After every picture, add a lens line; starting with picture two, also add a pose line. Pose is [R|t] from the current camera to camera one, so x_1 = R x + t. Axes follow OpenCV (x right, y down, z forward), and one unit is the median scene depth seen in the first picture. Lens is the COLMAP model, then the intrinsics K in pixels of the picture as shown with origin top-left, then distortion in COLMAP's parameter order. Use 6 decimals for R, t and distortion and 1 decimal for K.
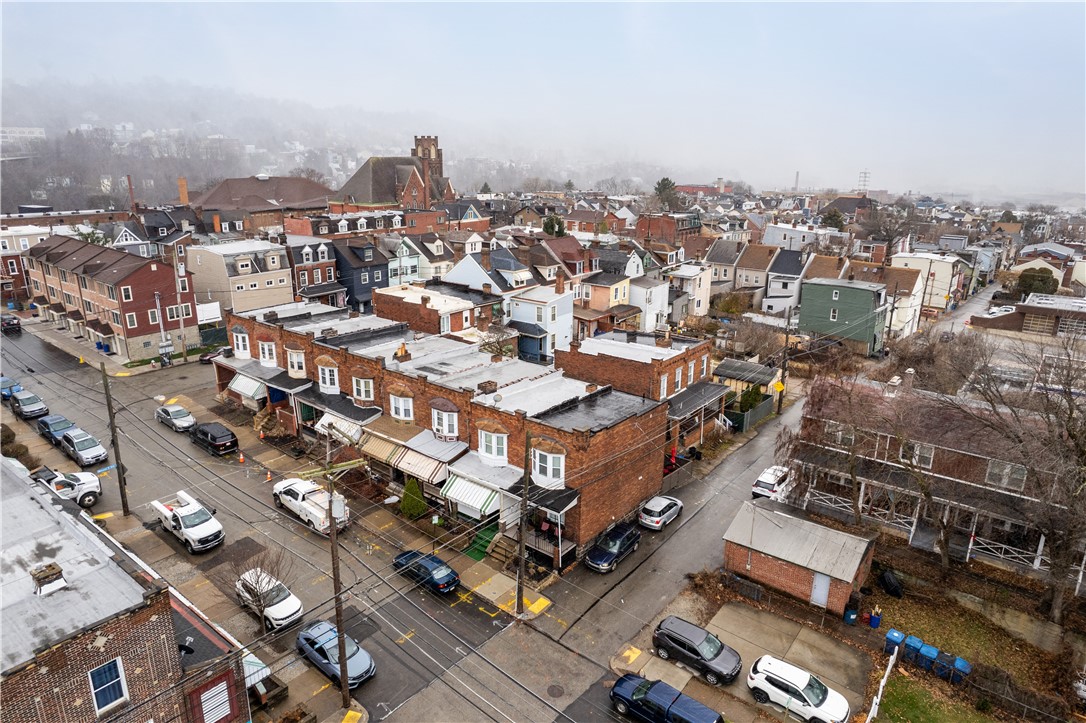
lens RADIAL K [[673.4, 0, 543.0], [0, 673.4, 361.5], [0, 0, 1]] dist [-0.001368, -0.000409]
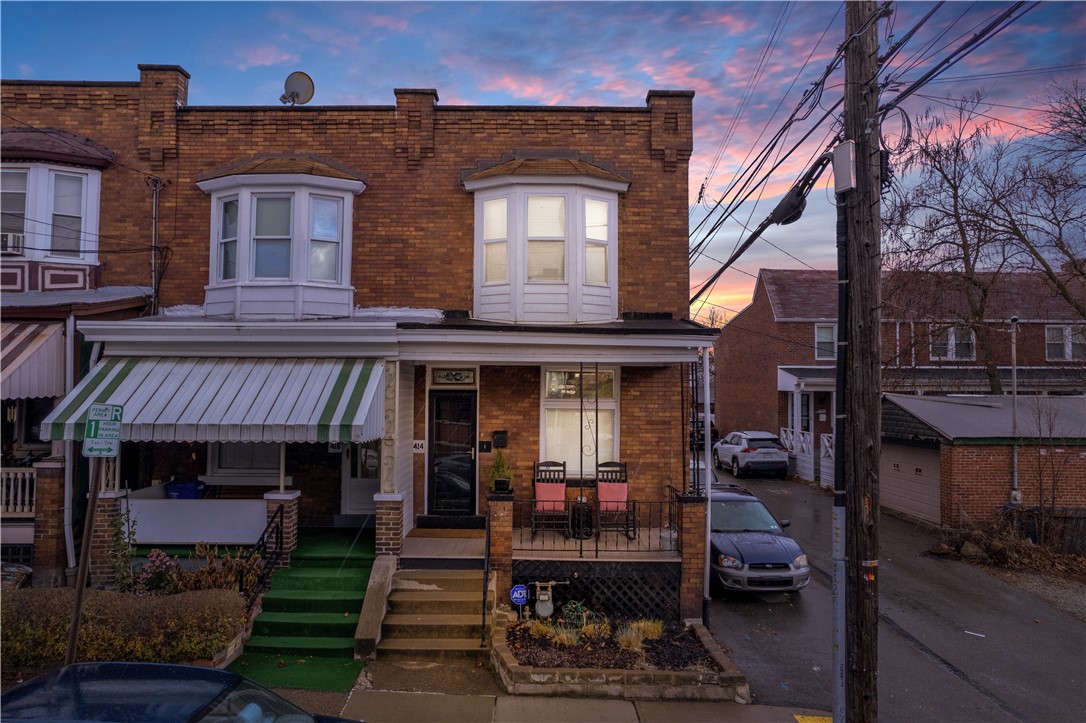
lens RADIAL K [[673.4, 0, 543.0], [0, 673.4, 361.5], [0, 0, 1]] dist [-0.001368, -0.000409]
pose [[0.790376, 0.017558, 0.612371, -0.157191], [0.179854, 0.948891, -0.259341, 0.254935], [-0.585627, 0.315114, 0.746823, 0.762547]]
